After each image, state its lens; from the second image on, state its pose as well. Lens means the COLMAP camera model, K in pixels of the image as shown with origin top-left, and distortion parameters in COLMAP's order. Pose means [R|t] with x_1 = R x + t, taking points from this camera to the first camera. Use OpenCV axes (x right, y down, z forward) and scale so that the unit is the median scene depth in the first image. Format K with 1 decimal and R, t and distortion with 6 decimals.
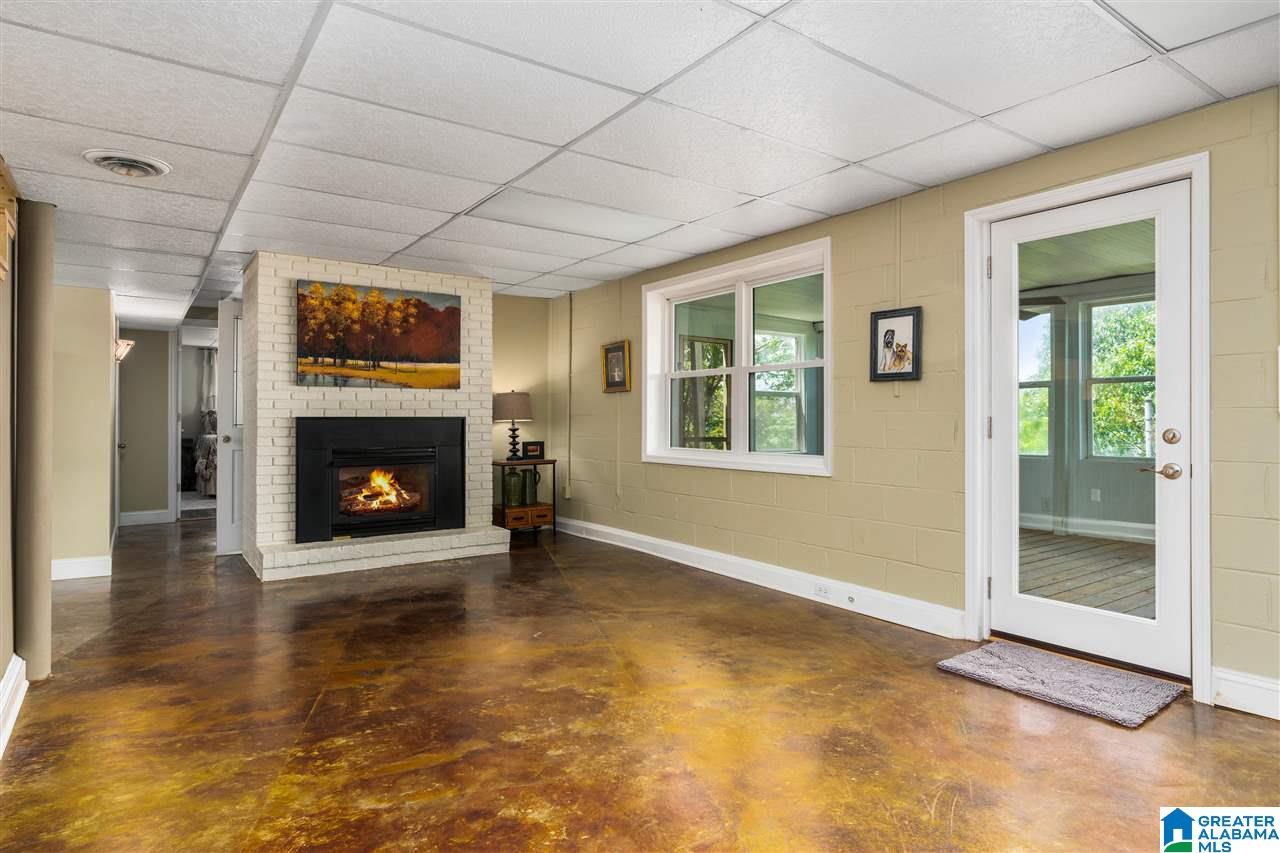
lens RADIAL K [[720.4, 0, 640.1], [0, 720.4, 423.2], [0, 0, 1]] dist [-0.001895, -0.000228]
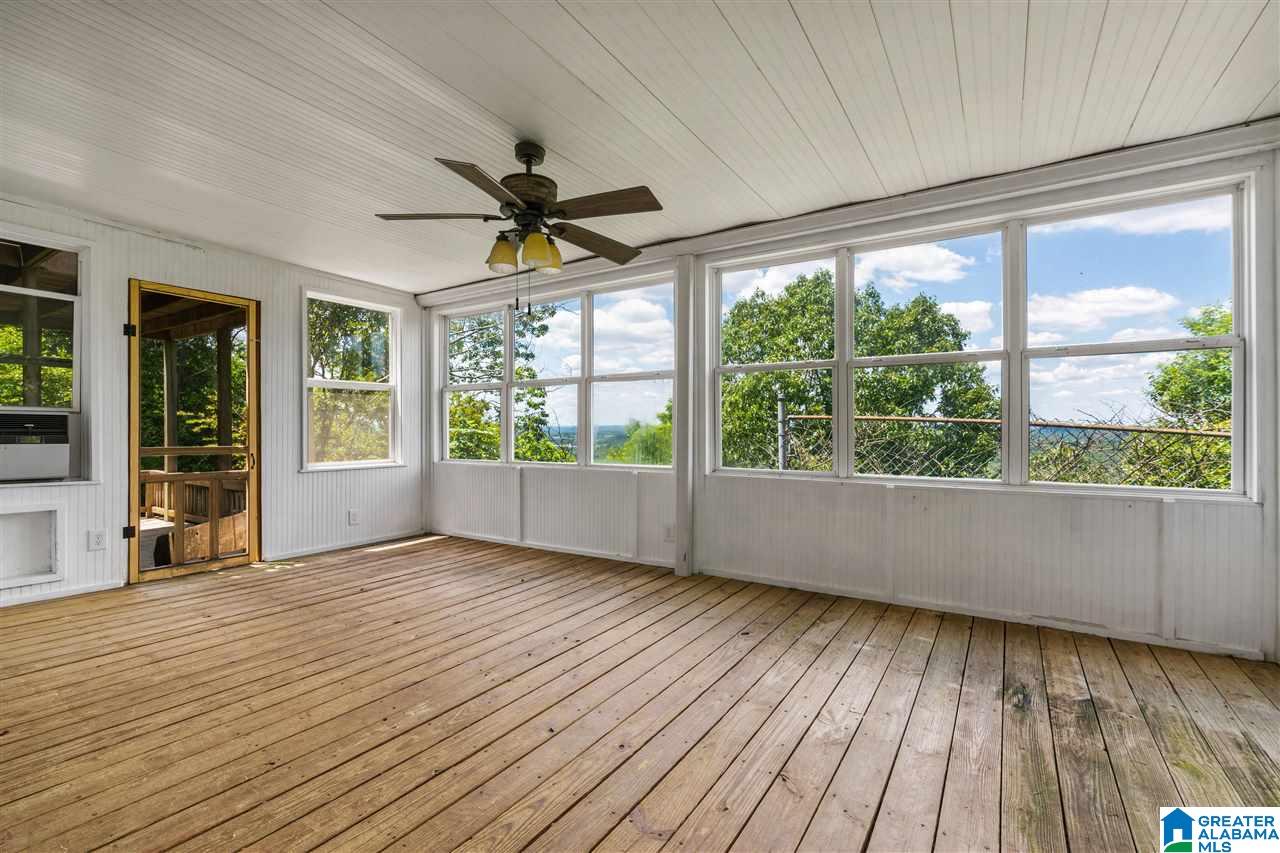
lens RADIAL K [[580.2, 0, 639.3], [0, 580.2, 428.2], [0, 0, 1]] dist [-0.010412, -0.000231]
pose [[0.928636, -0.000466, 0.370991, 0.233997], [-0.000328, 0.999998, 0.002077, 0.001427], [-0.370992, -0.002051, 0.928634, 0.338893]]
